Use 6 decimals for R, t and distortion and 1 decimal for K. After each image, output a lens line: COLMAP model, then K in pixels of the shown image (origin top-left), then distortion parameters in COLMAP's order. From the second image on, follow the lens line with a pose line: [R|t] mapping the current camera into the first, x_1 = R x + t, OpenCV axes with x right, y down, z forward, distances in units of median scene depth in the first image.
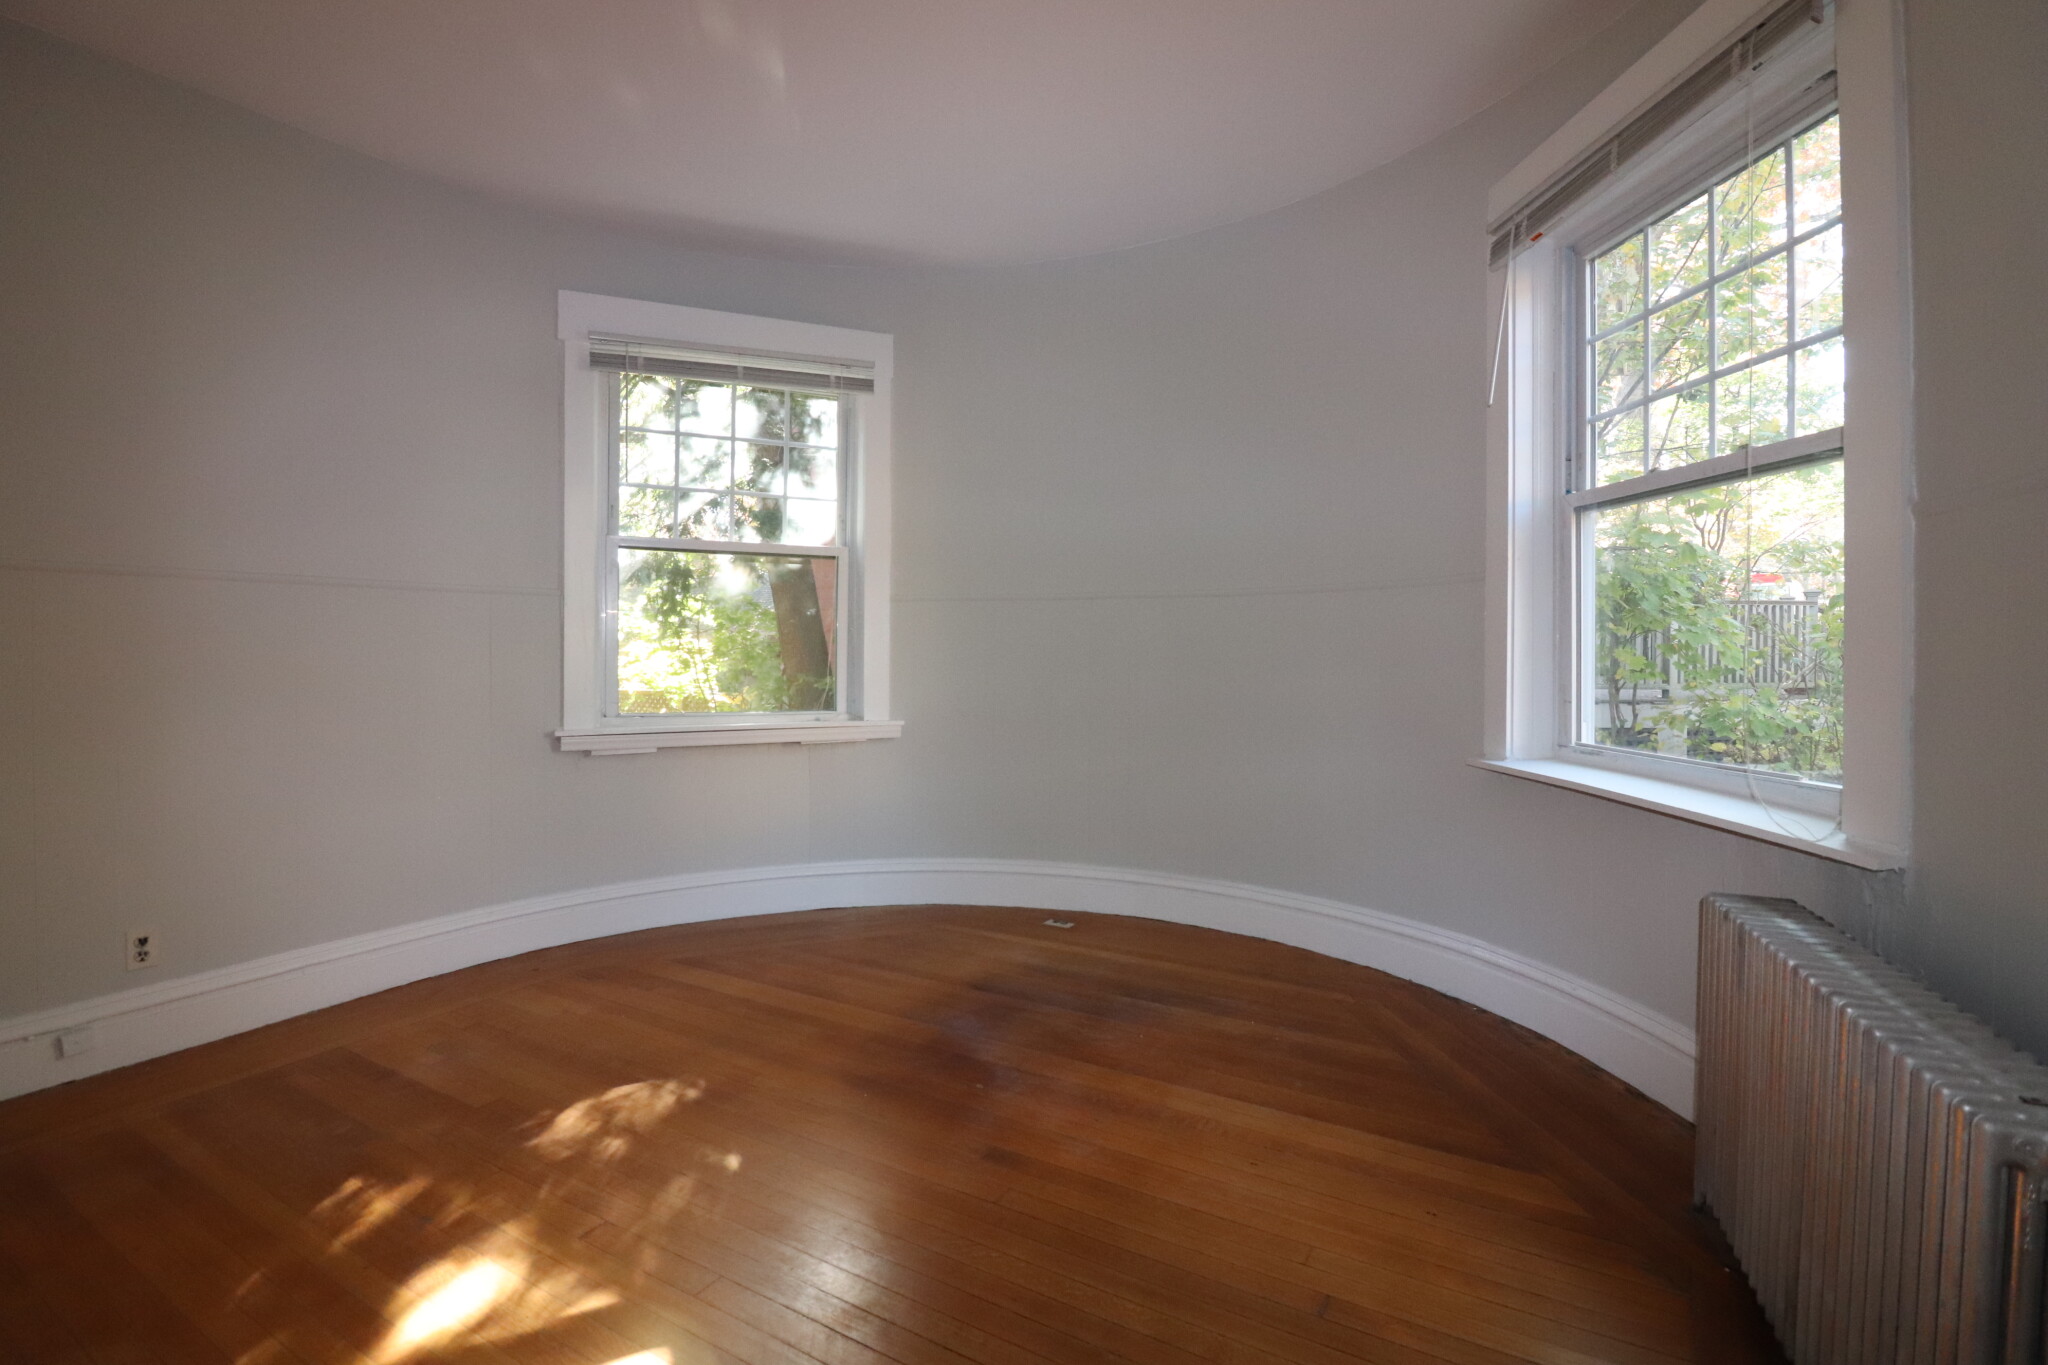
lens RADIAL K [[948.6, 0, 1024.9], [0, 948.6, 658.6], [0, 0, 1]] dist [-0.019748, 0.000074]
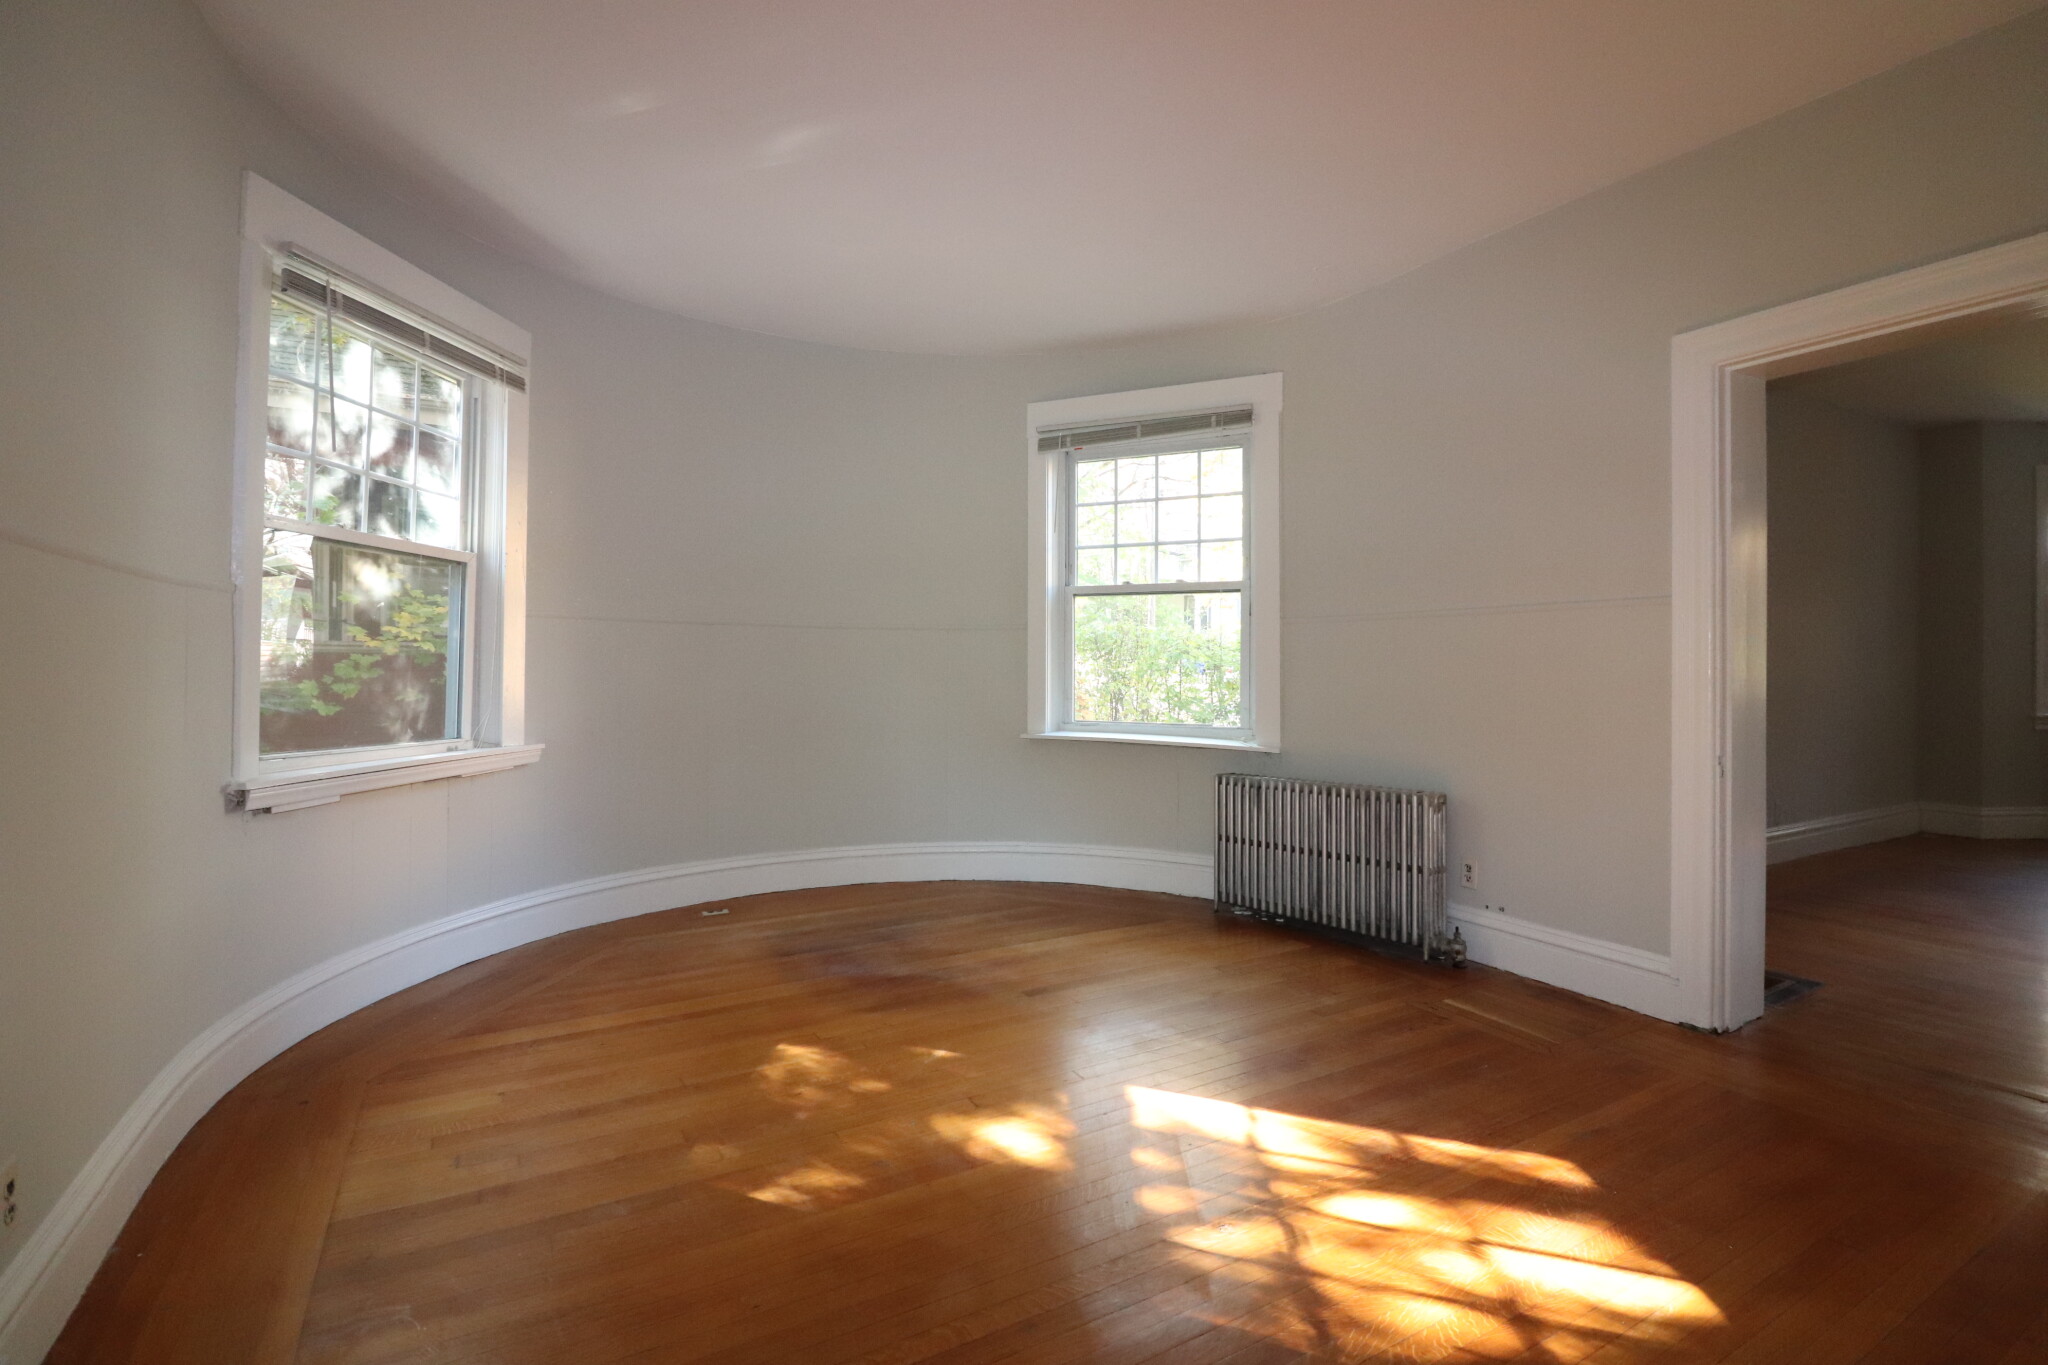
lens RADIAL K [[948.6, 0, 1024.9], [0, 948.6, 658.6], [0, 0, 1]] dist [-0.019748, 0.000074]
pose [[0.486731, 0.009479, 0.873501, -0.887715], [0.007937, 0.999852, -0.015273, -0.001797], [-0.873516, 0.014366, 0.486583, 0.148285]]
